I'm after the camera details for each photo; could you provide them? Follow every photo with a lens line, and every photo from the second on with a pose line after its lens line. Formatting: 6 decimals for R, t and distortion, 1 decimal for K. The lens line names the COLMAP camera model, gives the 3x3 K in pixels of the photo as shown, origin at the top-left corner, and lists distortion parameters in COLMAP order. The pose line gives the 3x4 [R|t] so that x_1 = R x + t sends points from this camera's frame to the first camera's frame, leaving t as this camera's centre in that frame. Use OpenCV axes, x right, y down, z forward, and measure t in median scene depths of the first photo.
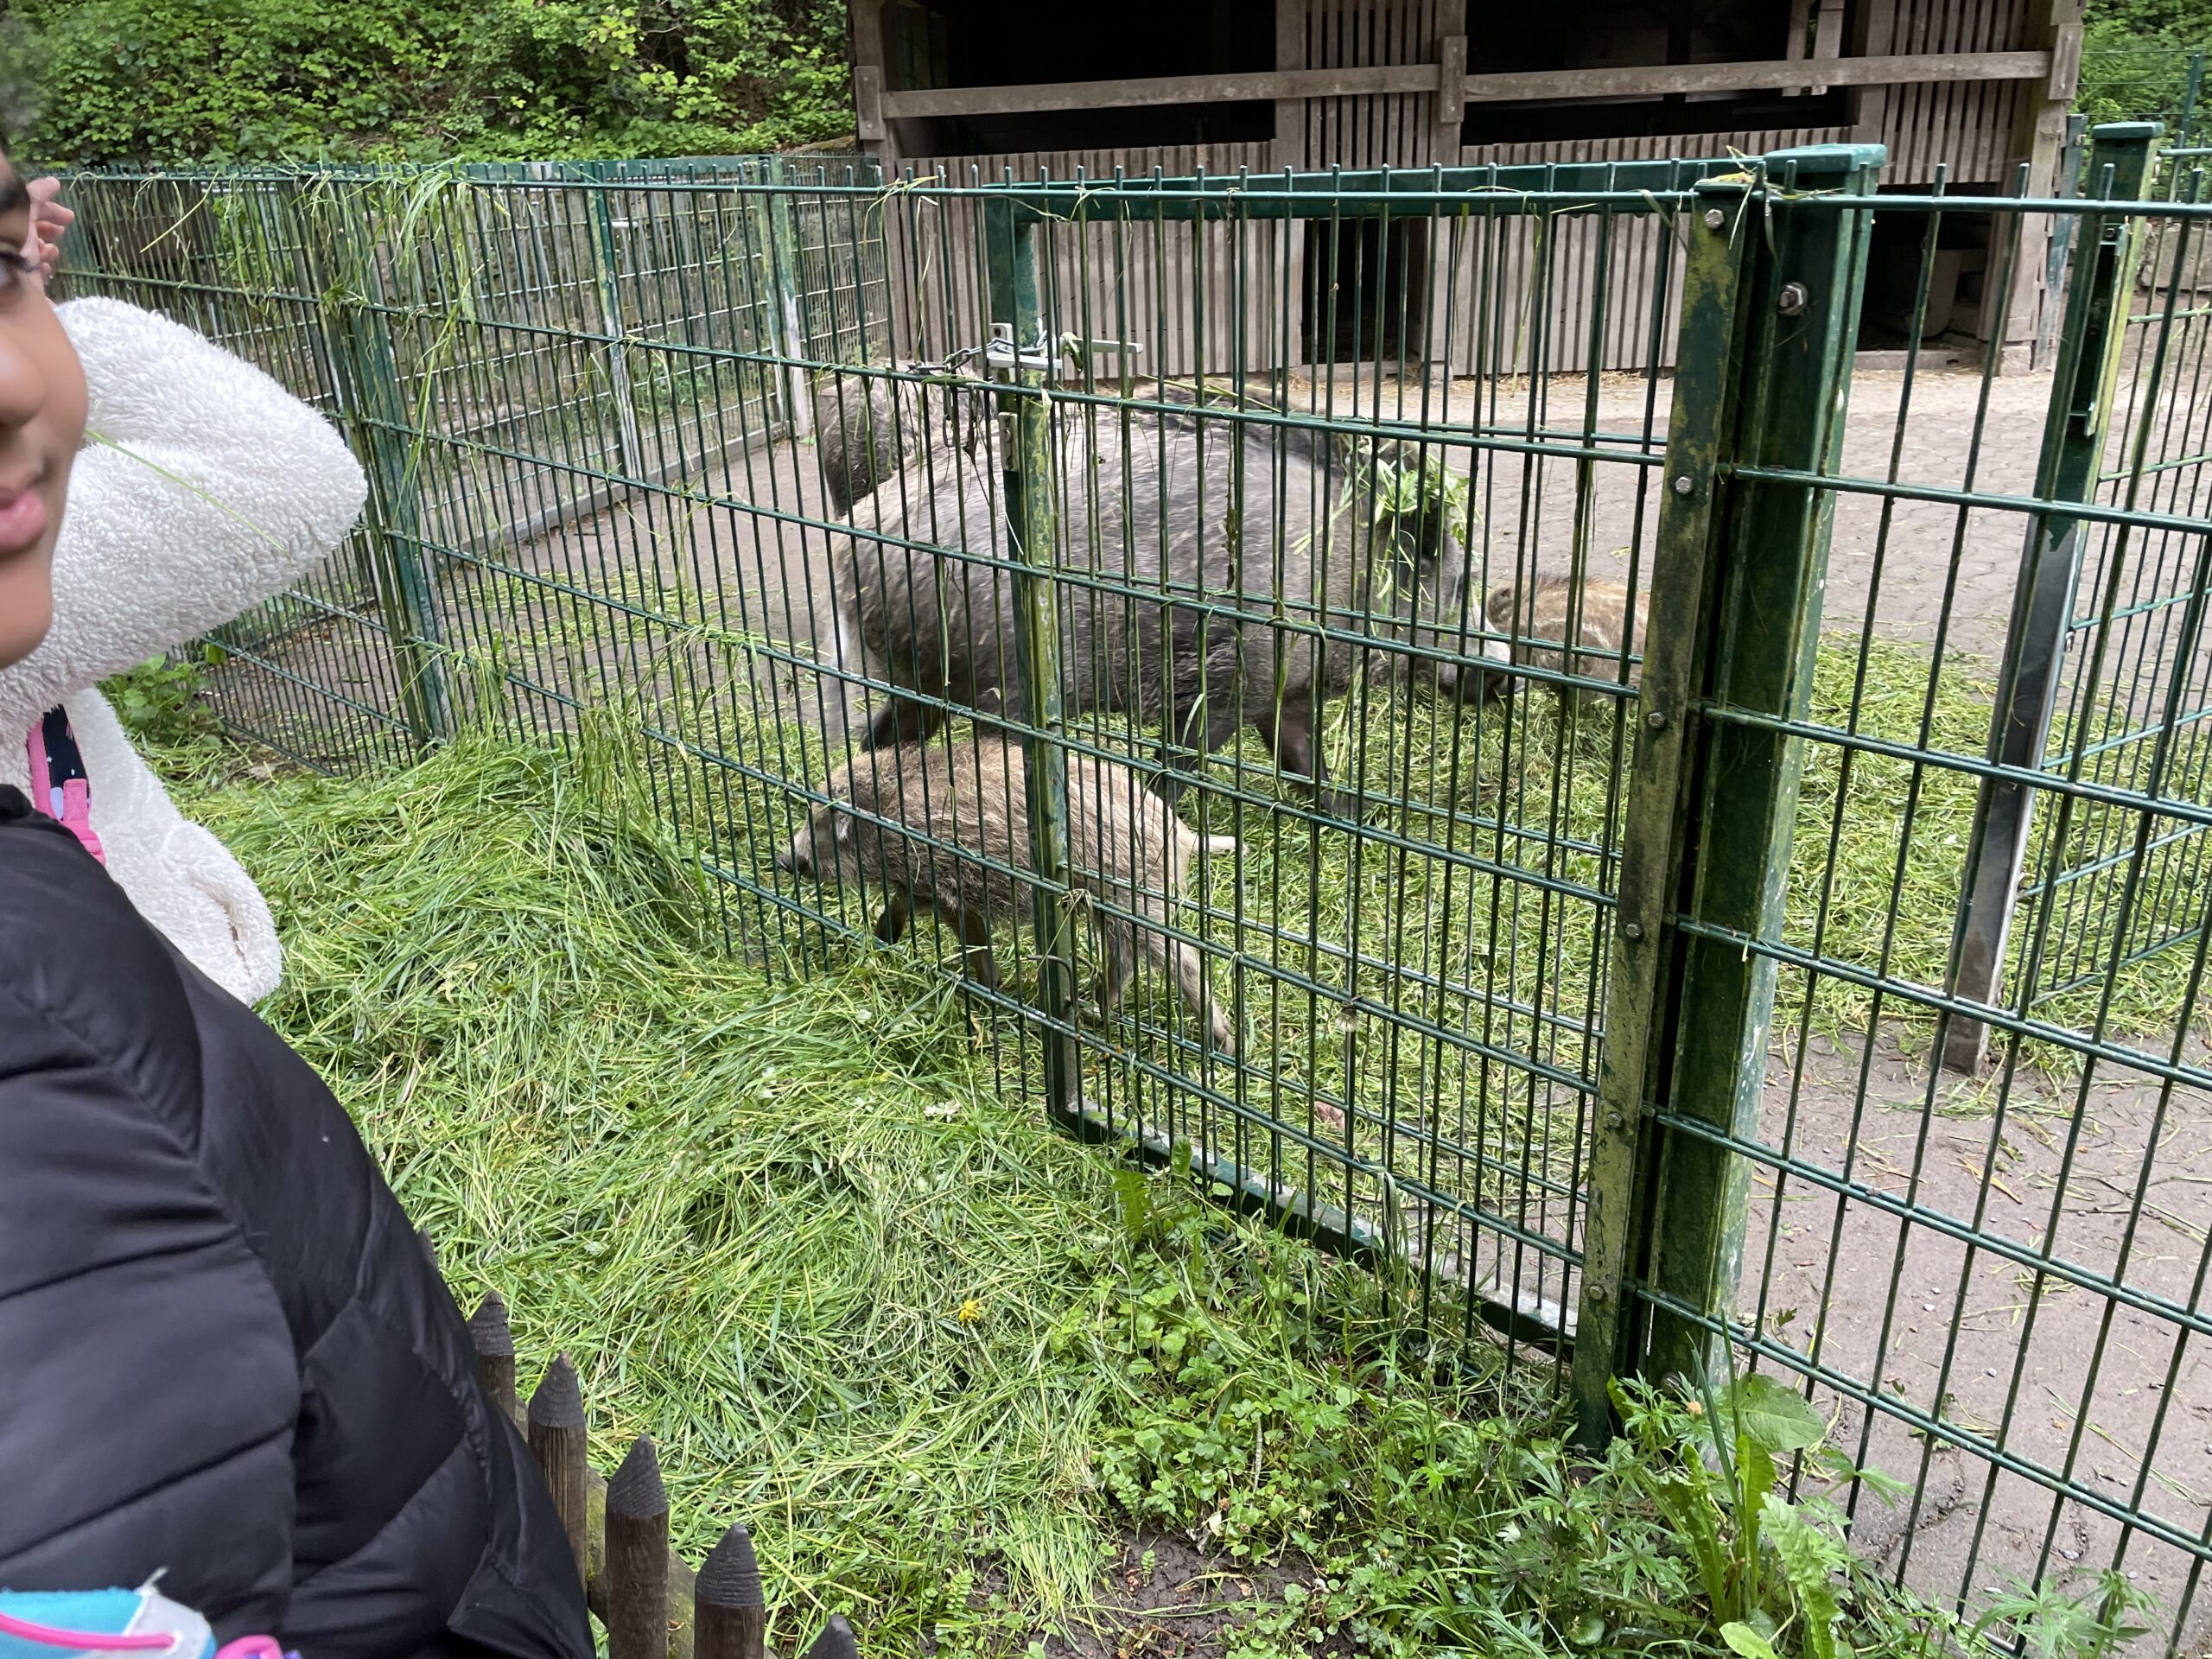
lens RADIAL K [[1656.8, 0, 1087.2], [0, 1656.8, 833.6], [0, 0, 1]] dist [0.087841, -0.105776]
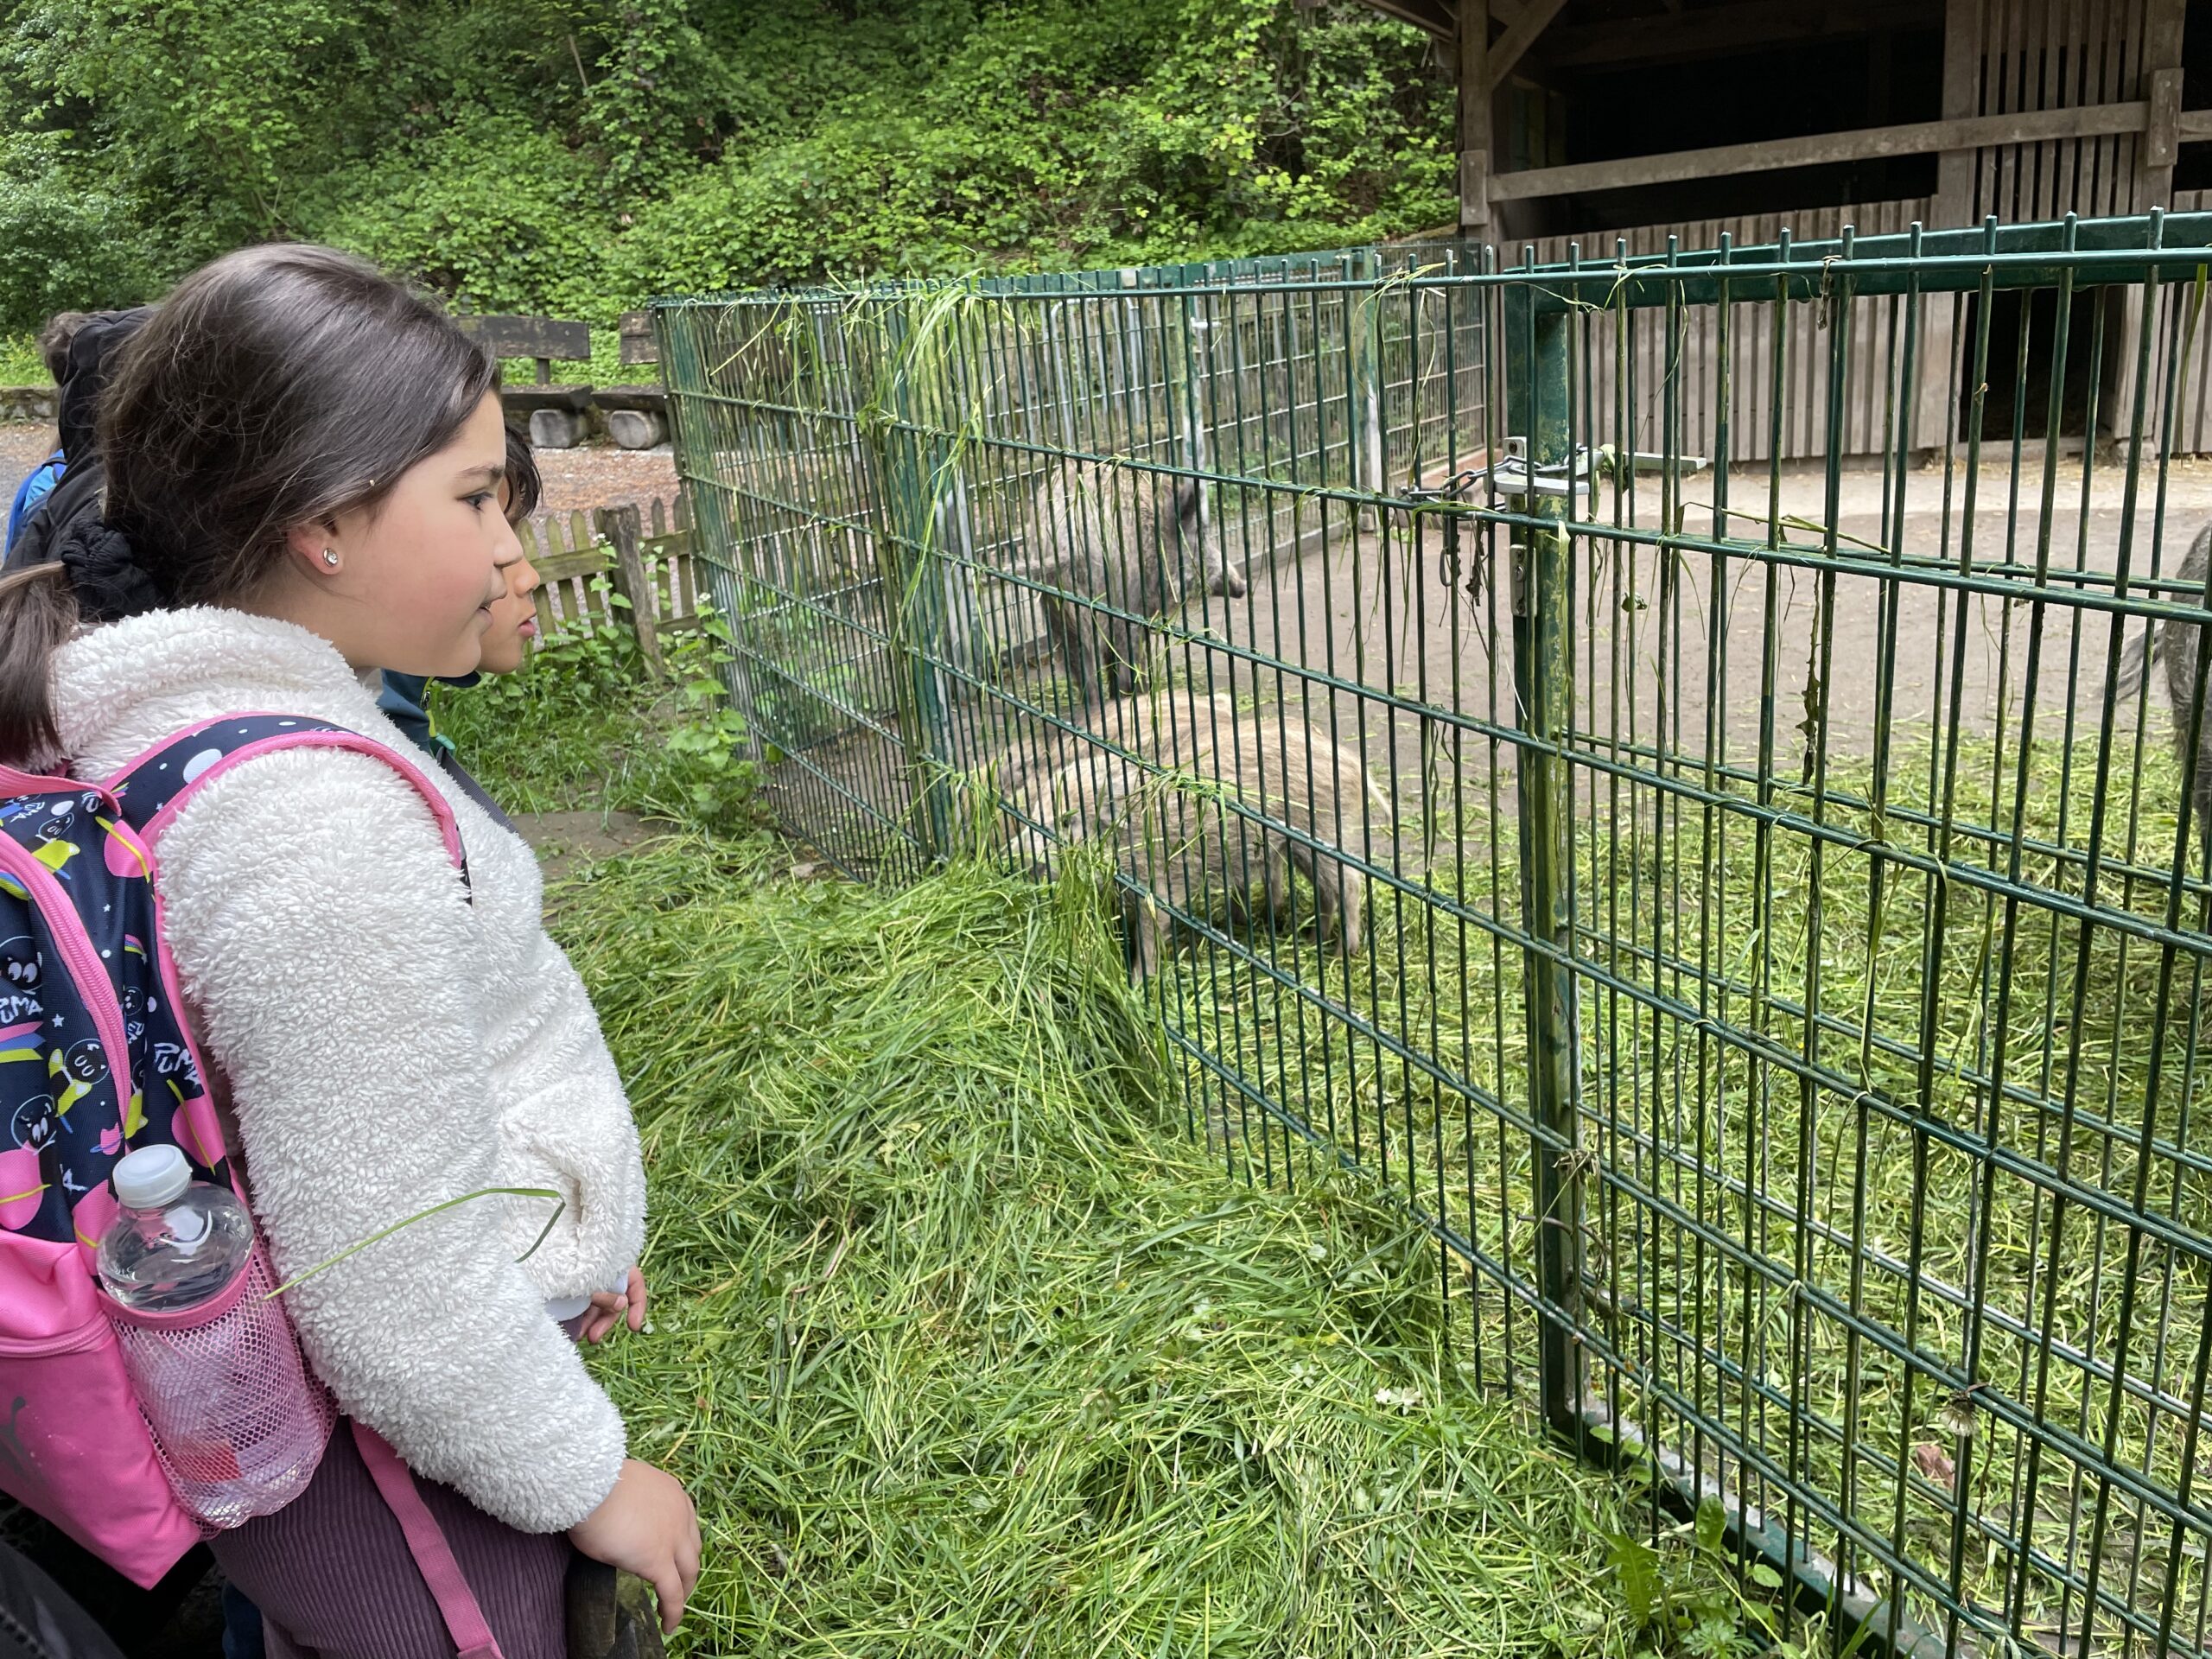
lens RADIAL K [[1662.9, 0, 1139.9], [0, 1662.9, 816.5], [0, 0, 1]] dist [0.093909, -0.121270]
pose [[0.948981, 0.053209, -0.310811, 0.008713], [-0.070634, 0.996484, -0.045070, -0.018509], [0.307320, 0.064724, 0.949403, 0.047343]]
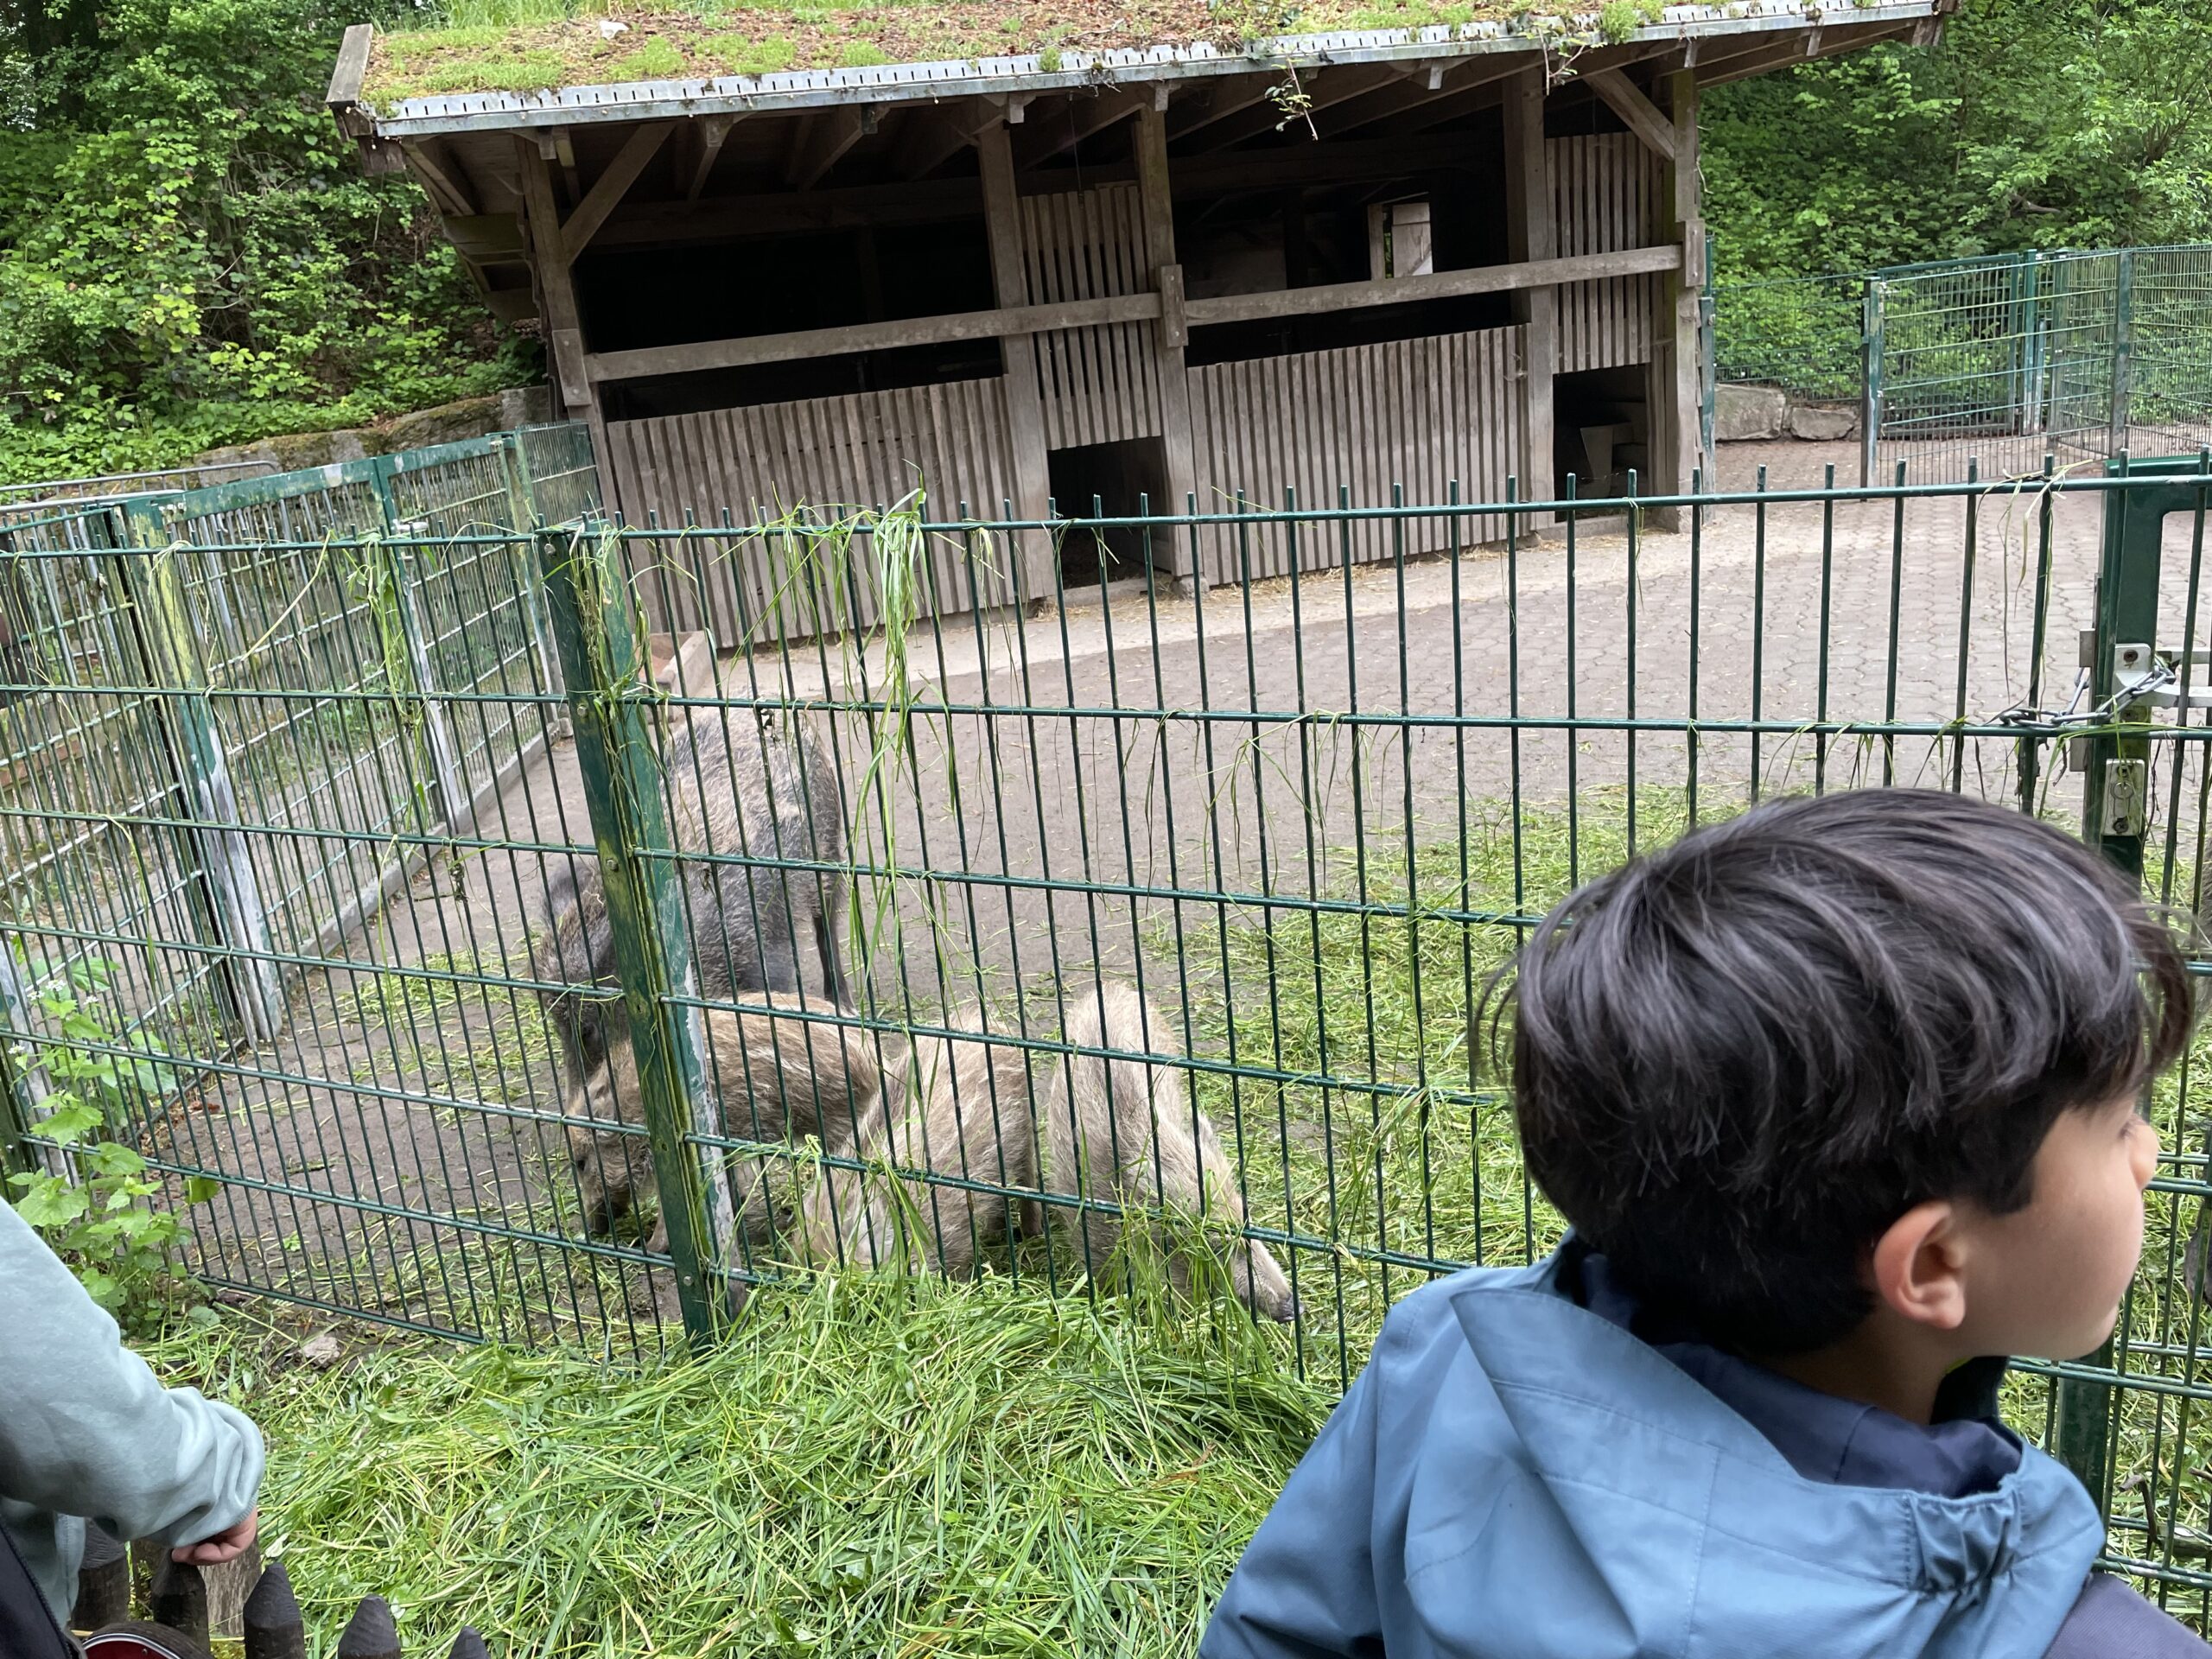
lens RADIAL K [[1656.8, 0, 1087.2], [0, 1656.8, 833.6], [0, 0, 1]] dist [0.087841, -0.105776]
pose [[0.948899, -0.150440, 0.277413, -0.161242], [0.182259, 0.978882, -0.092580, -0.054487], [-0.257627, 0.138410, 0.956280, 0.096742]]
